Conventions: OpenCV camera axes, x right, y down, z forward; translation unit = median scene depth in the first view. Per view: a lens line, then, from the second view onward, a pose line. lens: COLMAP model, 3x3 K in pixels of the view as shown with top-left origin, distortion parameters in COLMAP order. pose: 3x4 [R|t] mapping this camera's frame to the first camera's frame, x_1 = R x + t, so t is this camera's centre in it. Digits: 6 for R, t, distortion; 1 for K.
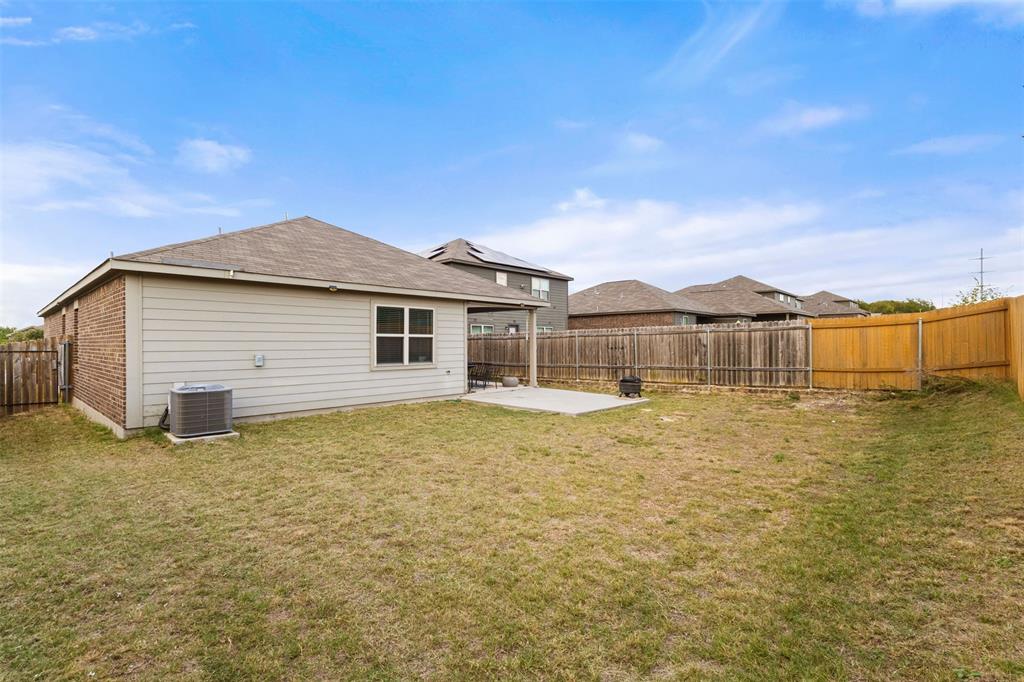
lens RADIAL K [[475.0, 0, 511.2], [0, 475.0, 346.9], [0, 0, 1]] dist [0.001041, 0.000322]
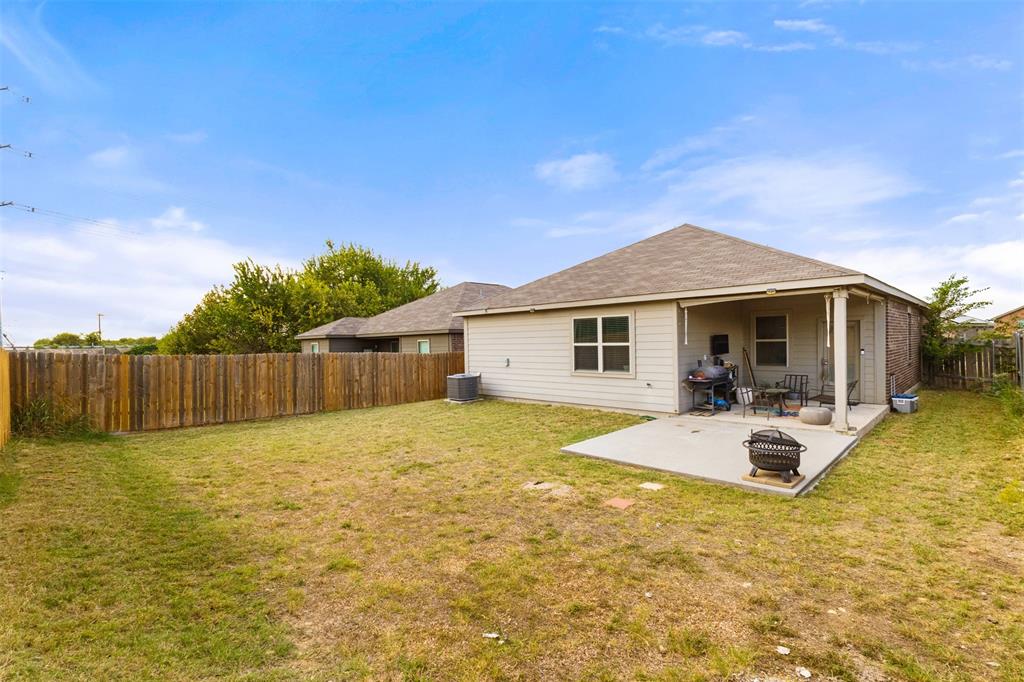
lens RADIAL K [[475.0, 0, 512.0], [0, 475.0, 342.2], [0, 0, 1]] dist [0.001041, 0.000322]
pose [[-0.034996, -0.002078, -0.999385, 1.179060], [0.003823, 0.999990, -0.002213, -0.038726], [0.999380, -0.003898, -0.034988, 1.212678]]
